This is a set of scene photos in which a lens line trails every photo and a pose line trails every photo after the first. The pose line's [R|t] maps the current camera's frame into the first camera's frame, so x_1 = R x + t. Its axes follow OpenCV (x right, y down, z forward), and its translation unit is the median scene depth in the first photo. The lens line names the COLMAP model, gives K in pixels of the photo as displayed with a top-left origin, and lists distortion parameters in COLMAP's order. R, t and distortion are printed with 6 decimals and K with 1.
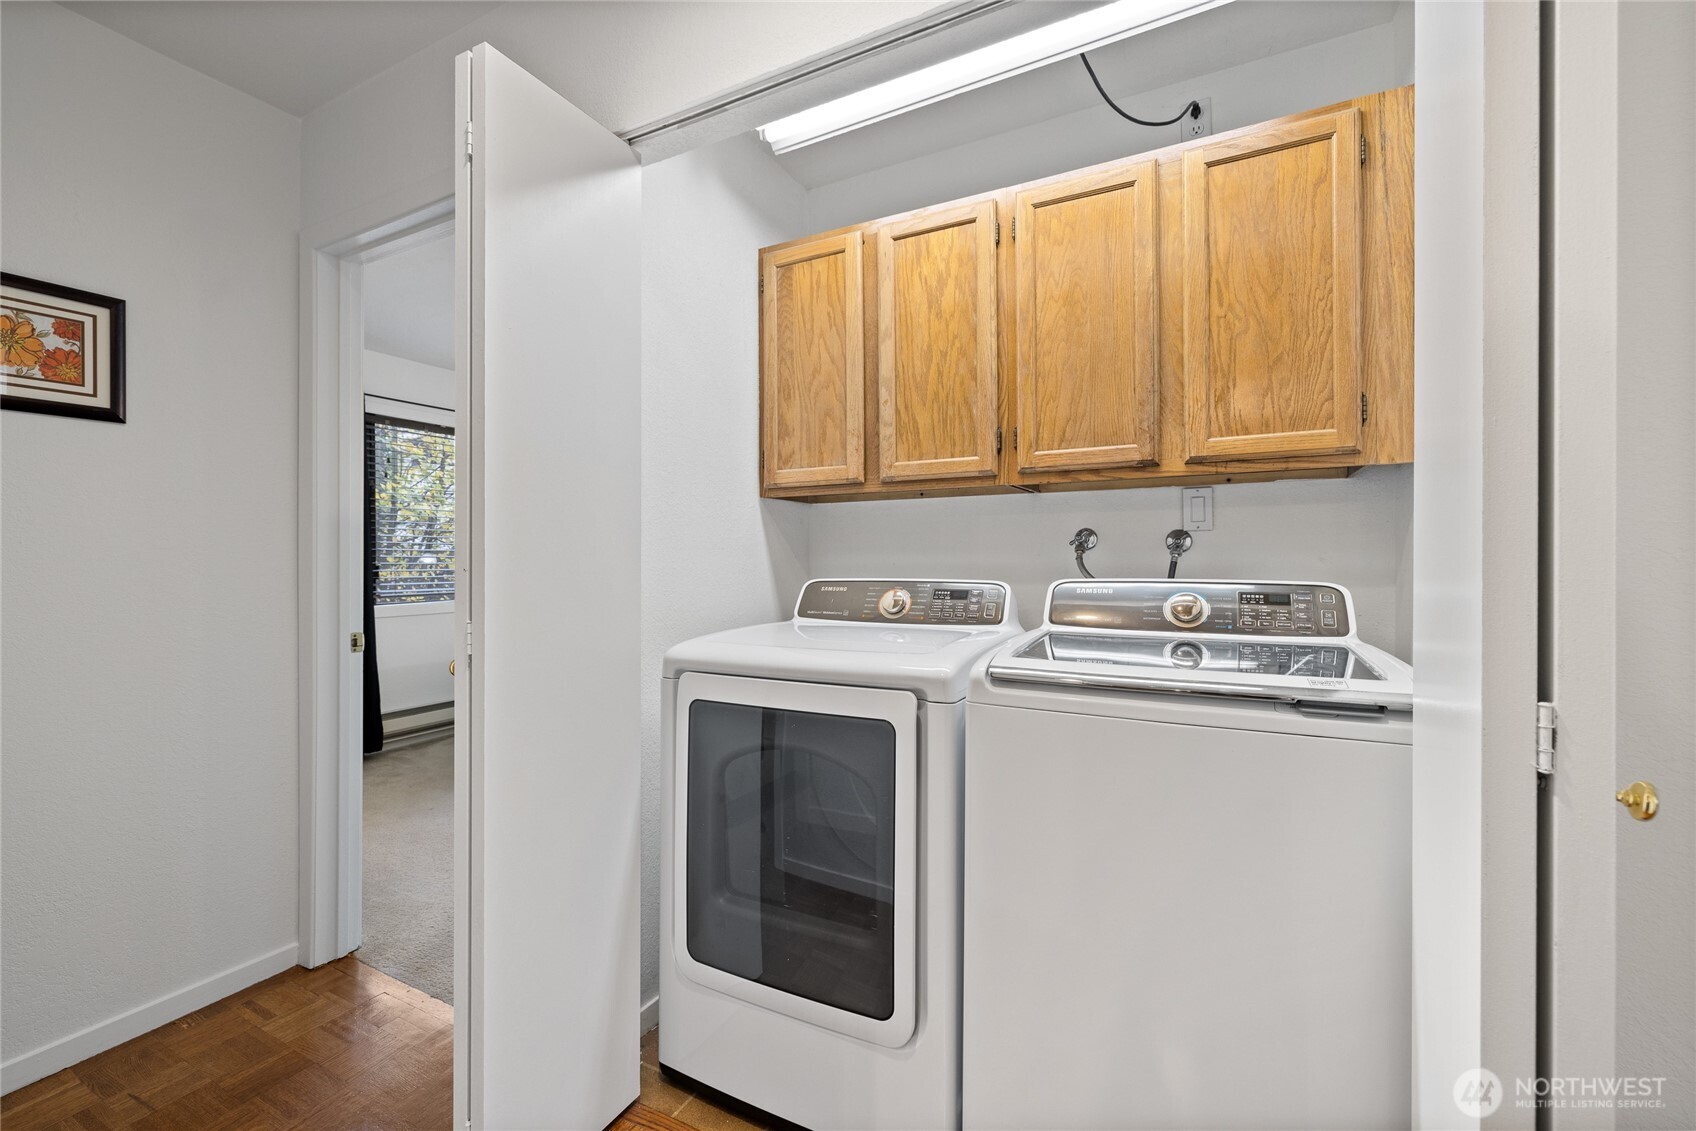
lens RADIAL K [[721.7, 0, 823.9], [0, 721.7, 557.8], [0, 0, 1]] dist [0.001569, 0.000140]
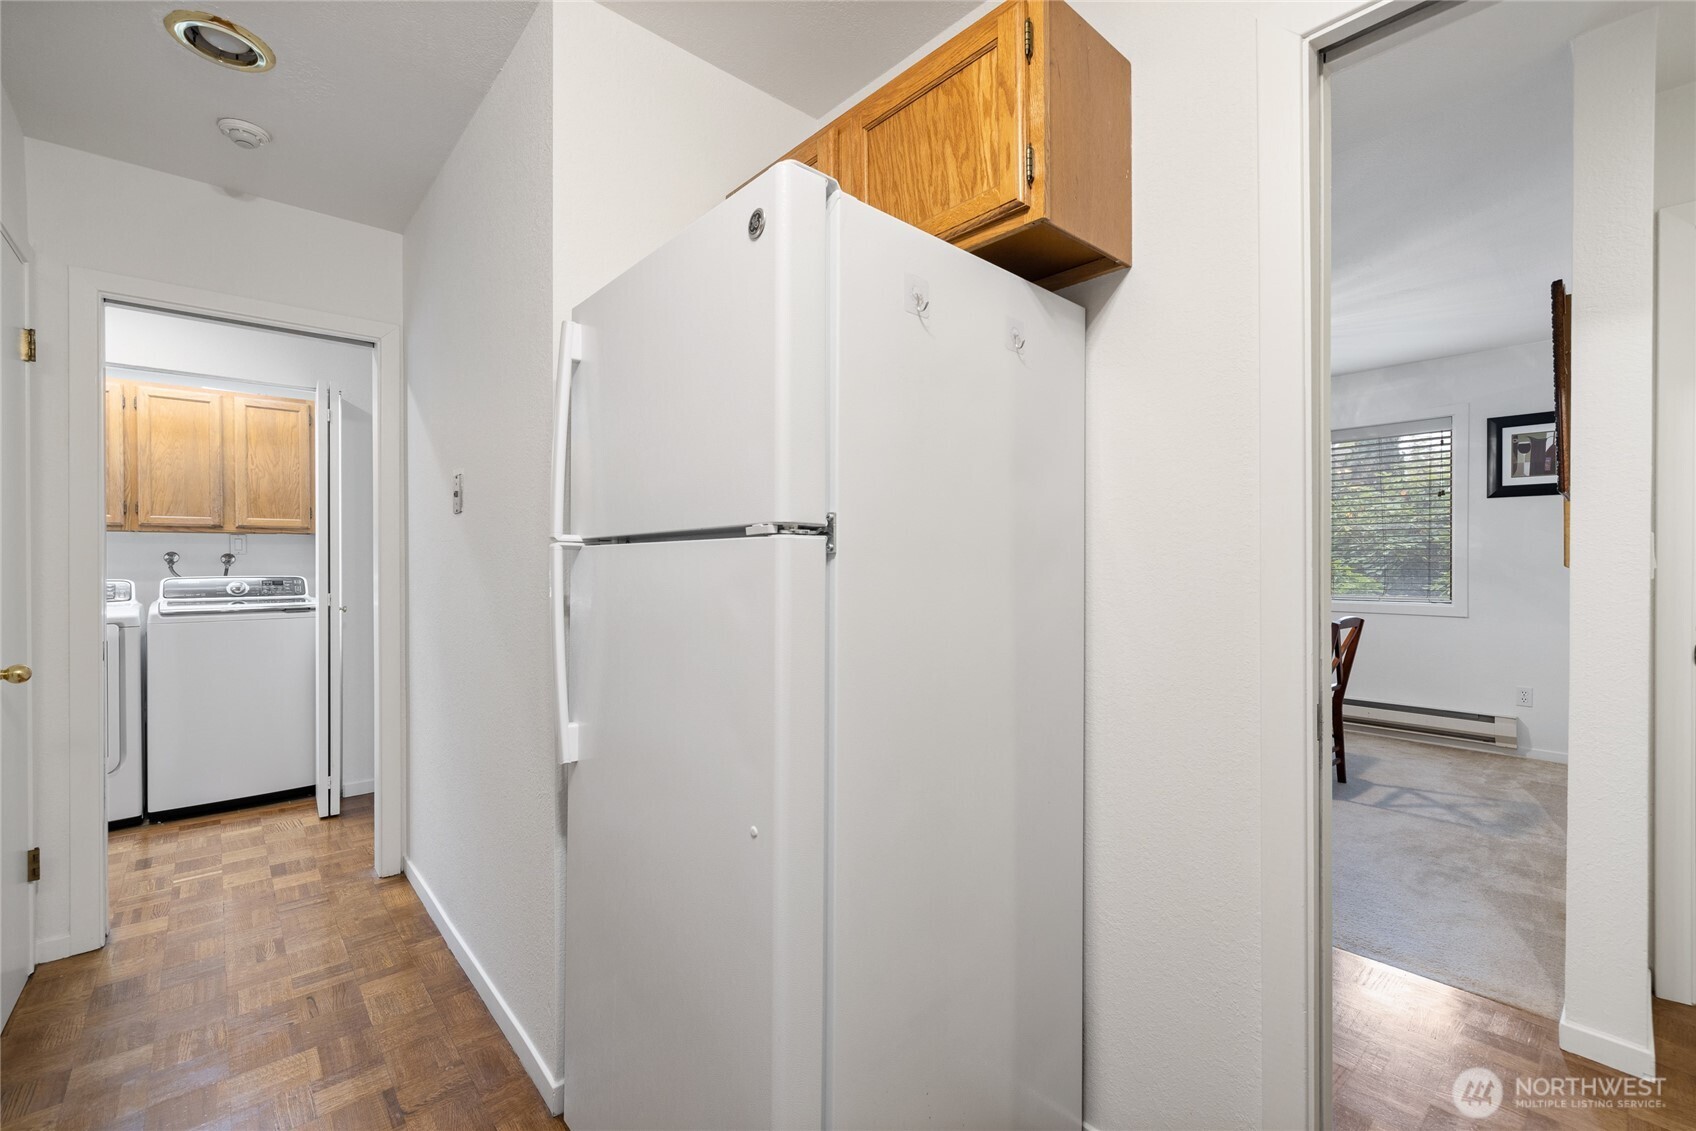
lens RADIAL K [[712.5, 0, 829.9], [0, 712.5, 565.2], [0, 0, 1]] dist [0.000208, -0.000182]
pose [[0.342710, -0.006336, 0.939420, -1.026655], [0.001646, 0.999980, 0.006144, -0.017390], [-0.939440, -0.000559, 0.342713, -1.628944]]
